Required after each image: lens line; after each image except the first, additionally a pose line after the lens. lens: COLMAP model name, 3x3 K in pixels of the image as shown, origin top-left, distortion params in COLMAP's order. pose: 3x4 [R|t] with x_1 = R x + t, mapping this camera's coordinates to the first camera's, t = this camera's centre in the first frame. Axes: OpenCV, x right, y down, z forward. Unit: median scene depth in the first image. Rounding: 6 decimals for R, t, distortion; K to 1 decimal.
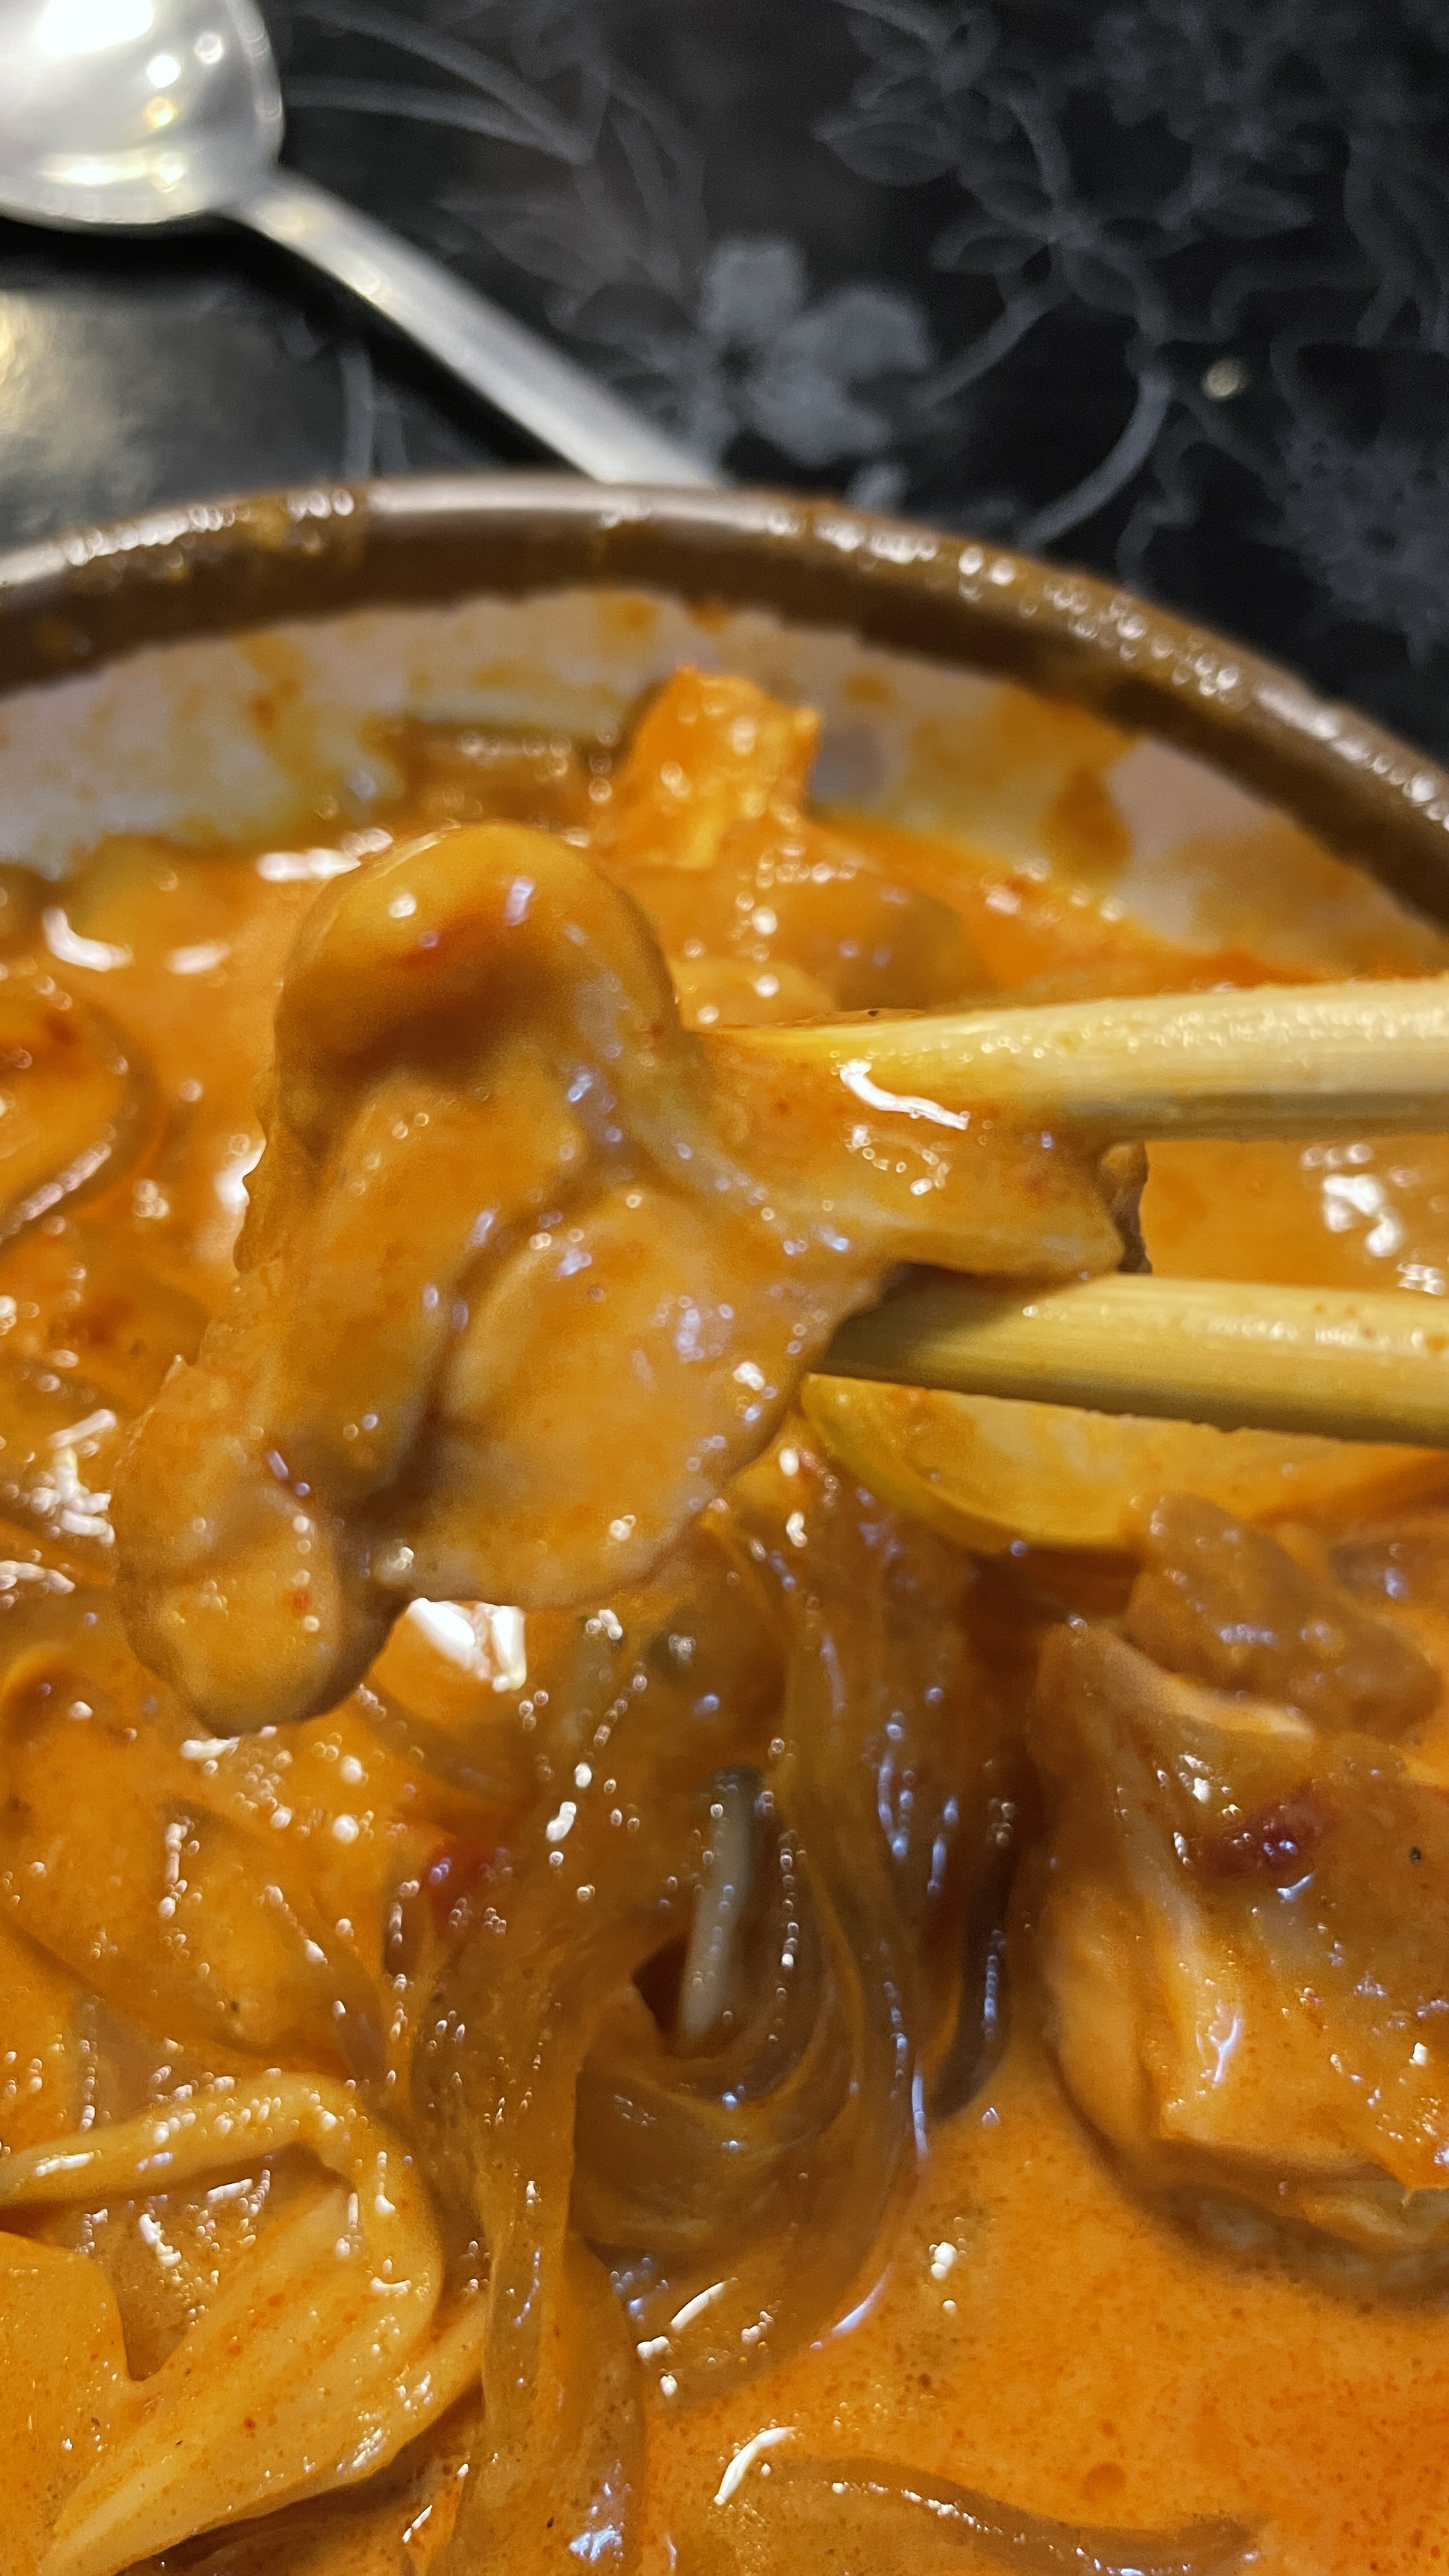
lens RADIAL K [[2124.0, 0, 724.5], [0, 2124.0, 1288.0], [0, 0, 1]] dist [0.020789, -0.099930]
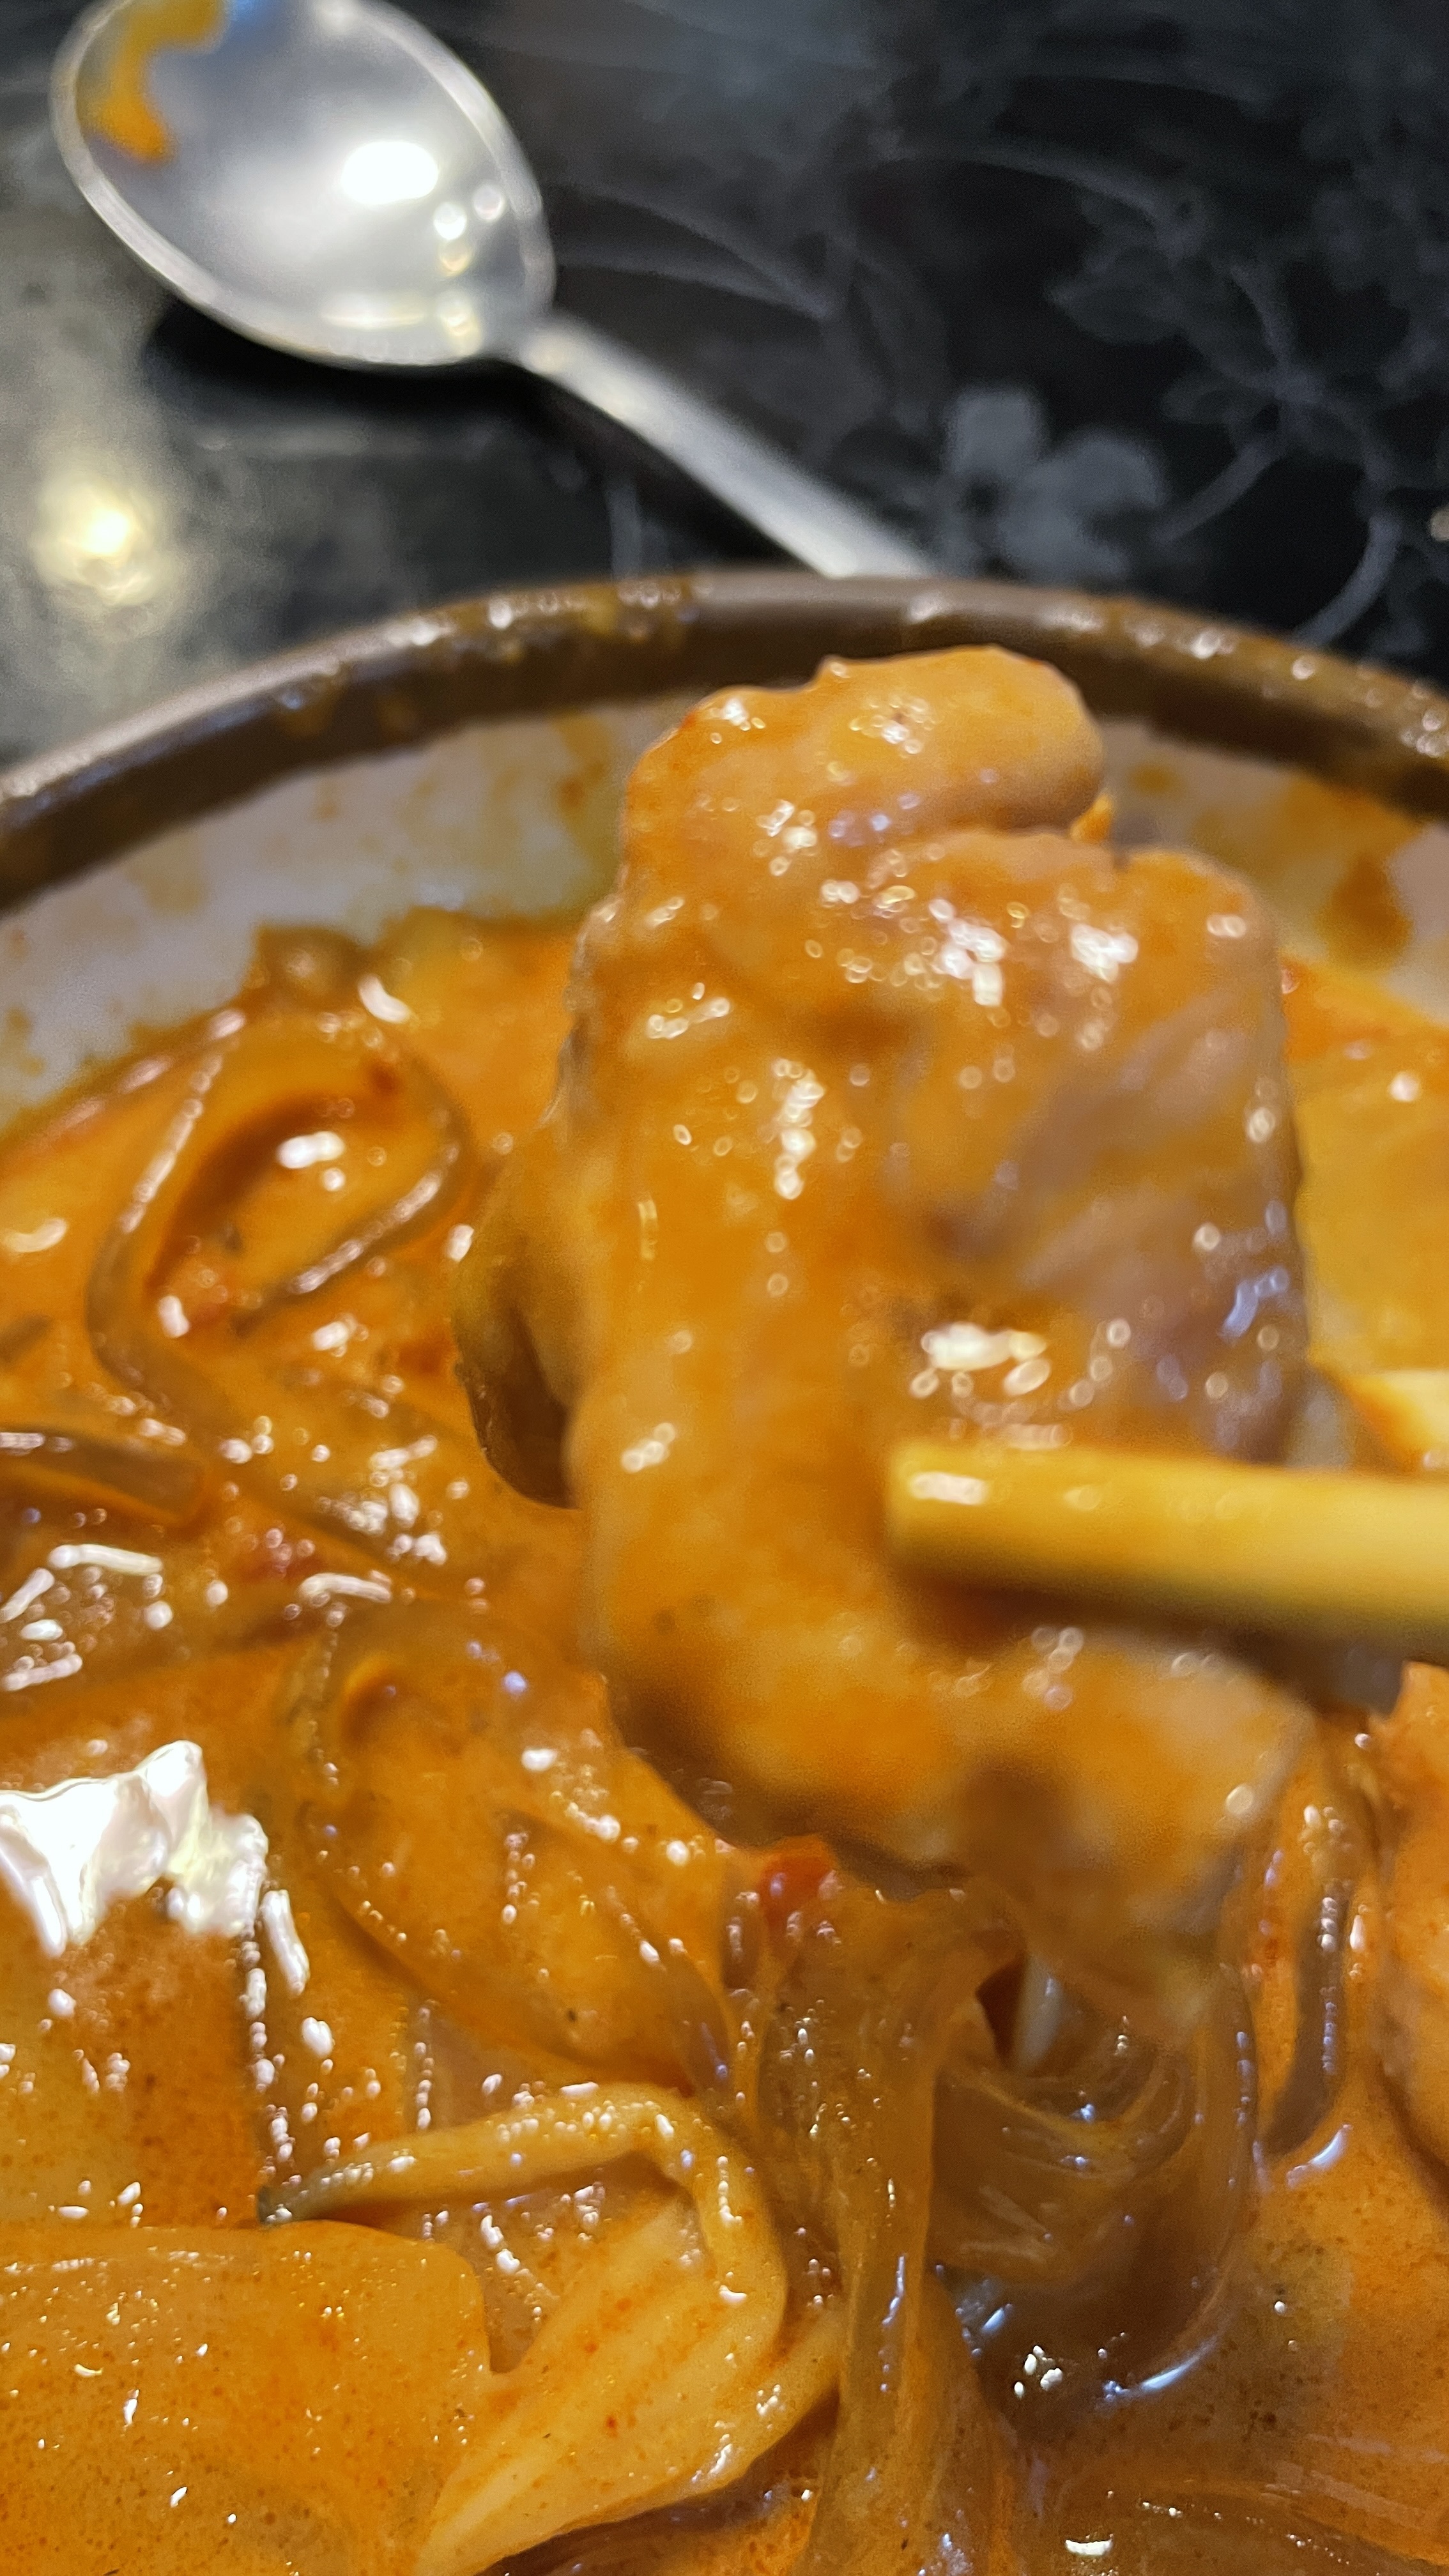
lens RADIAL K [[2124.0, 0, 724.5], [0, 2124.0, 1288.0], [0, 0, 1]] dist [0.020789, -0.099930]
pose [[0.999144, 0.025438, -0.032609, -0.133281], [-0.028163, 0.995894, -0.086034, 0.079938], [0.030287, 0.086878, 0.995758, -0.028381]]
